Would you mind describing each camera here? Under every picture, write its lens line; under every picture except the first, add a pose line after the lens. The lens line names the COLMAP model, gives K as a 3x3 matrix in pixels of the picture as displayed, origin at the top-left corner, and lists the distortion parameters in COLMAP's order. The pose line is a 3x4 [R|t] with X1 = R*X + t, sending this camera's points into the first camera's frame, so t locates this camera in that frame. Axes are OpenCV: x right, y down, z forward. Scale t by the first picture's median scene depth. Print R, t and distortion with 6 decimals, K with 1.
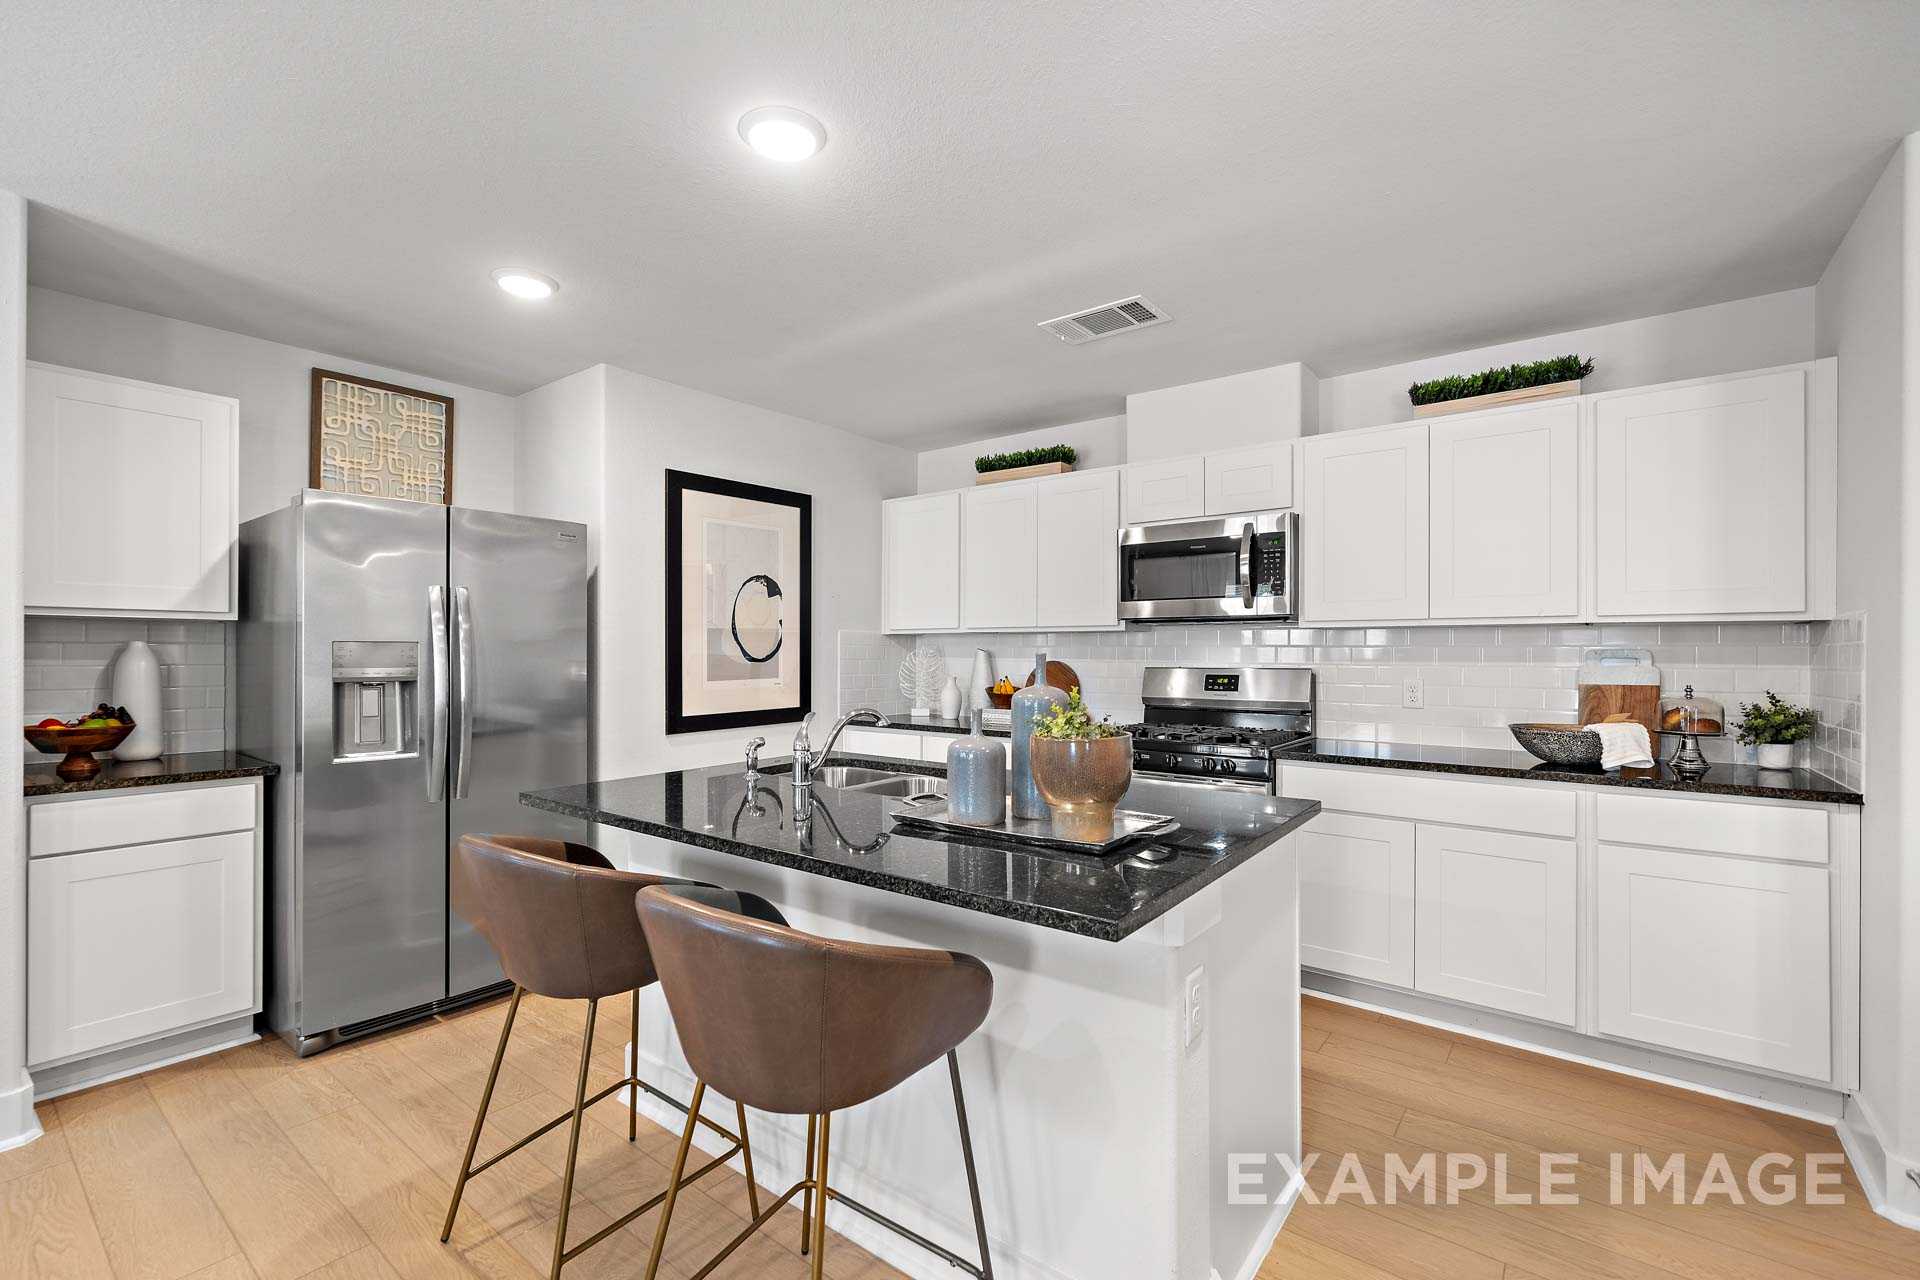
lens RADIAL K [[835.2, 0, 939.2], [0, 835.2, 652.2], [0, 0, 1]] dist [0.000924, -0.000012]
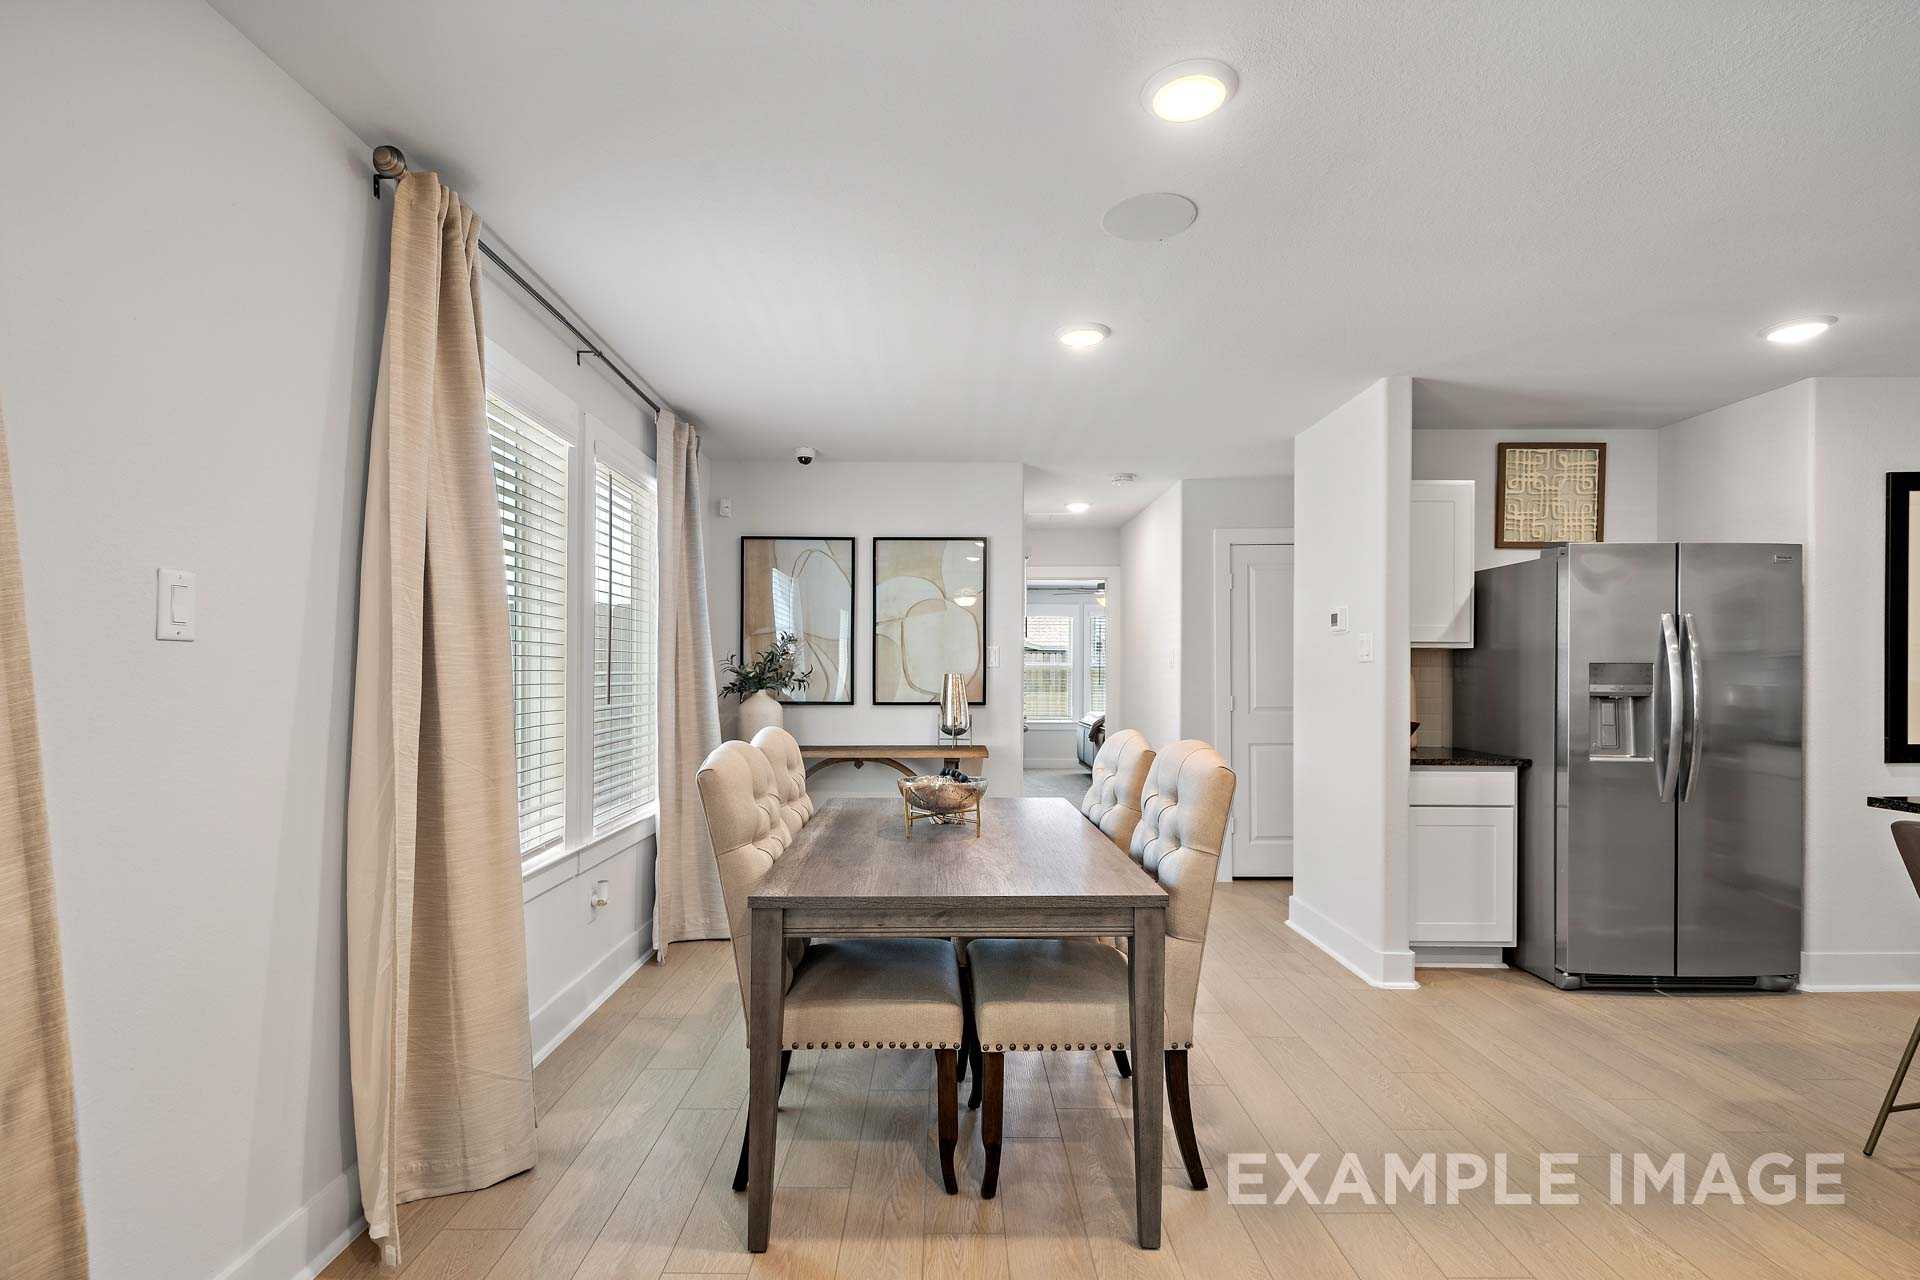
lens RADIAL K [[892.6, 0, 947.9], [0, 892.6, 678.1], [0, 0, 1]] dist [-0.001697, 0.000125]
pose [[0.624247, 0.002632, -0.781223, -0.224802], [-0.003751, 0.999993, 0.000372, 0.010205], [0.781218, 0.002698, 0.624252, -0.456656]]
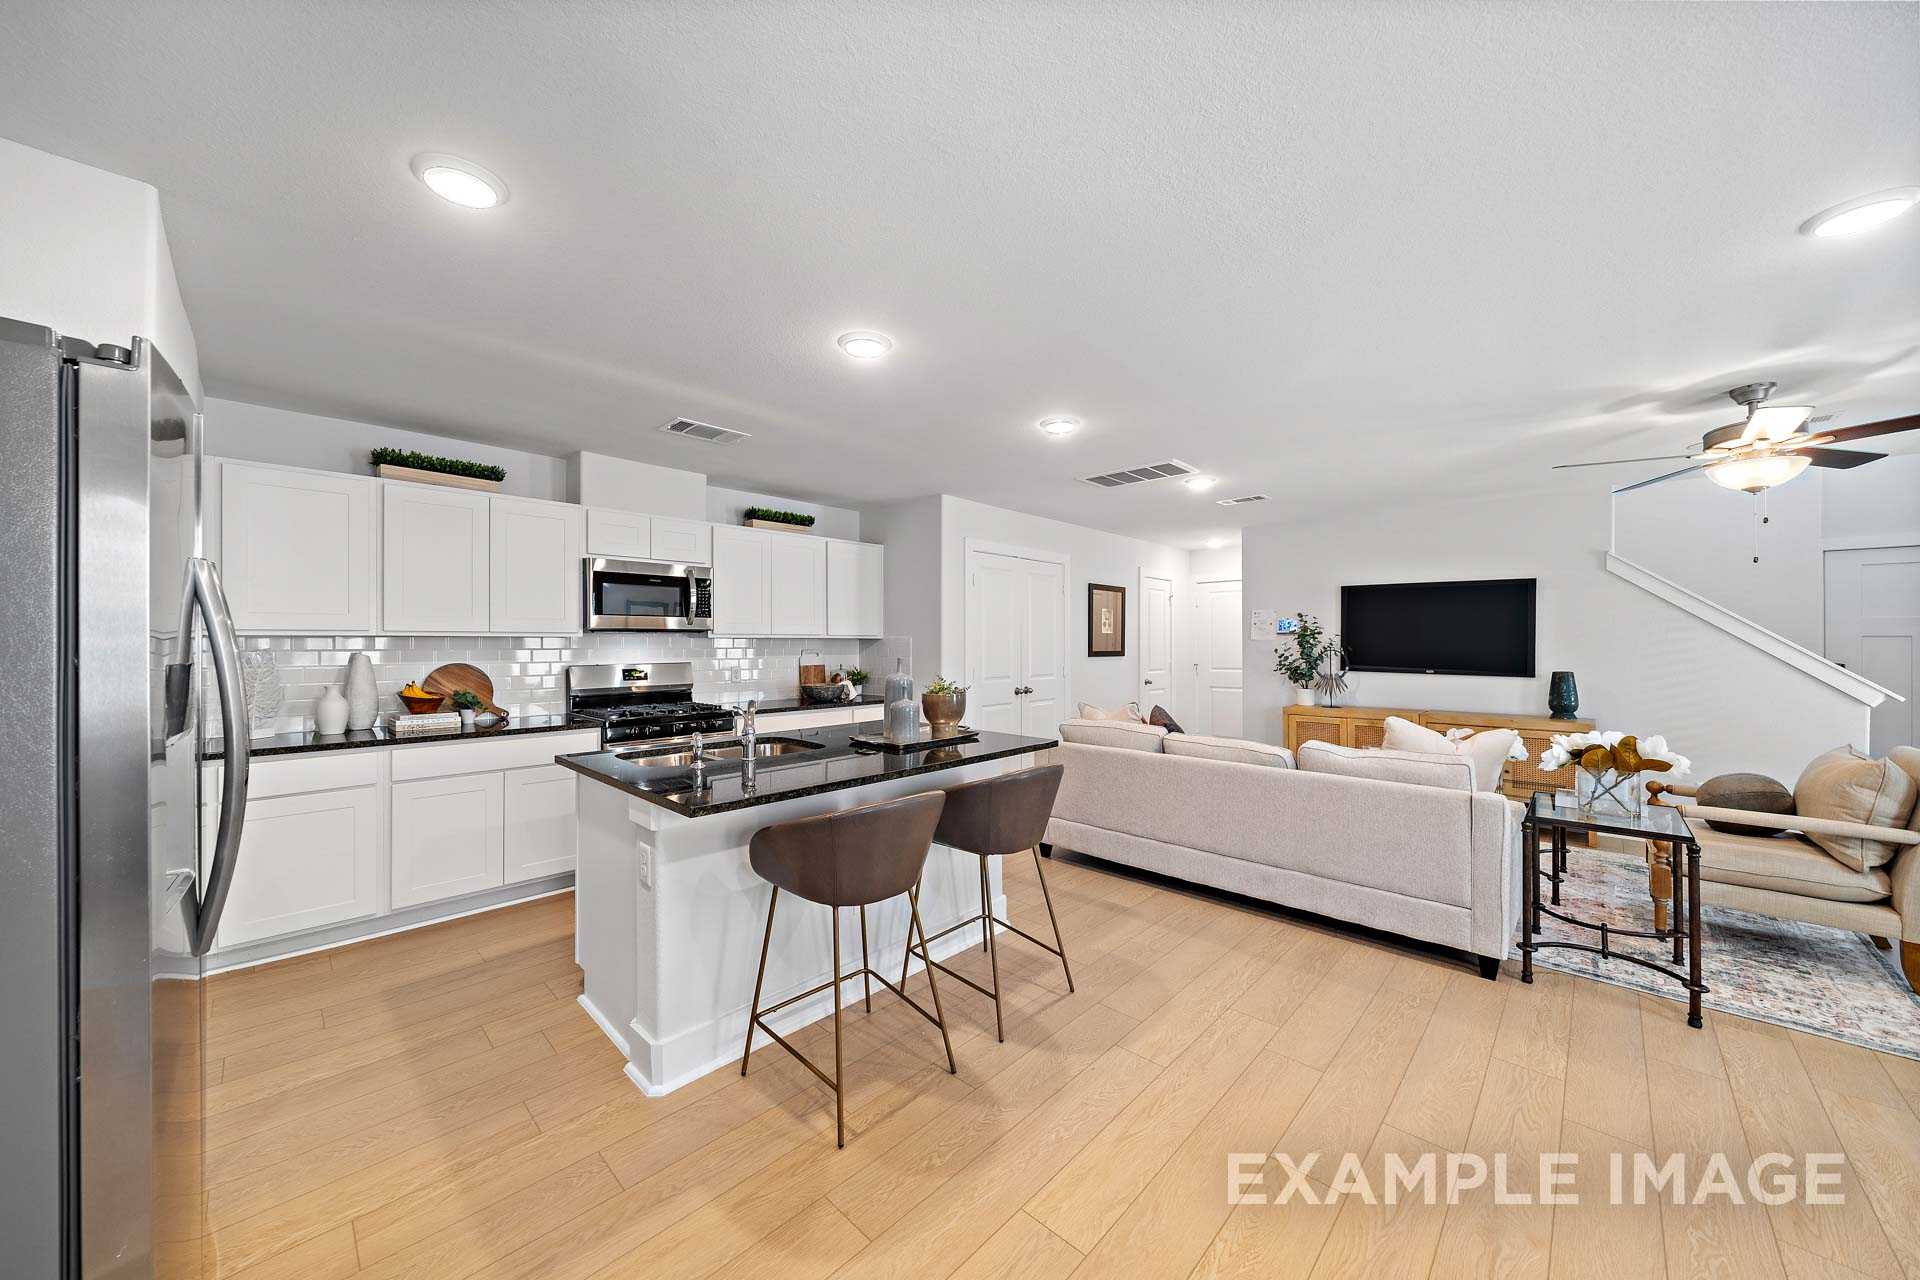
lens RADIAL K [[679.2, 0, 947.4], [0, 679.2, 639.5], [0, 0, 1]] dist [-0.005279, -0.000004]
pose [[0.099860, 0.002222, 0.994999, -0.847496], [0.002619, 0.999993, -0.002496, -0.020990], [-0.994998, 0.002856, 0.099854, 0.401932]]
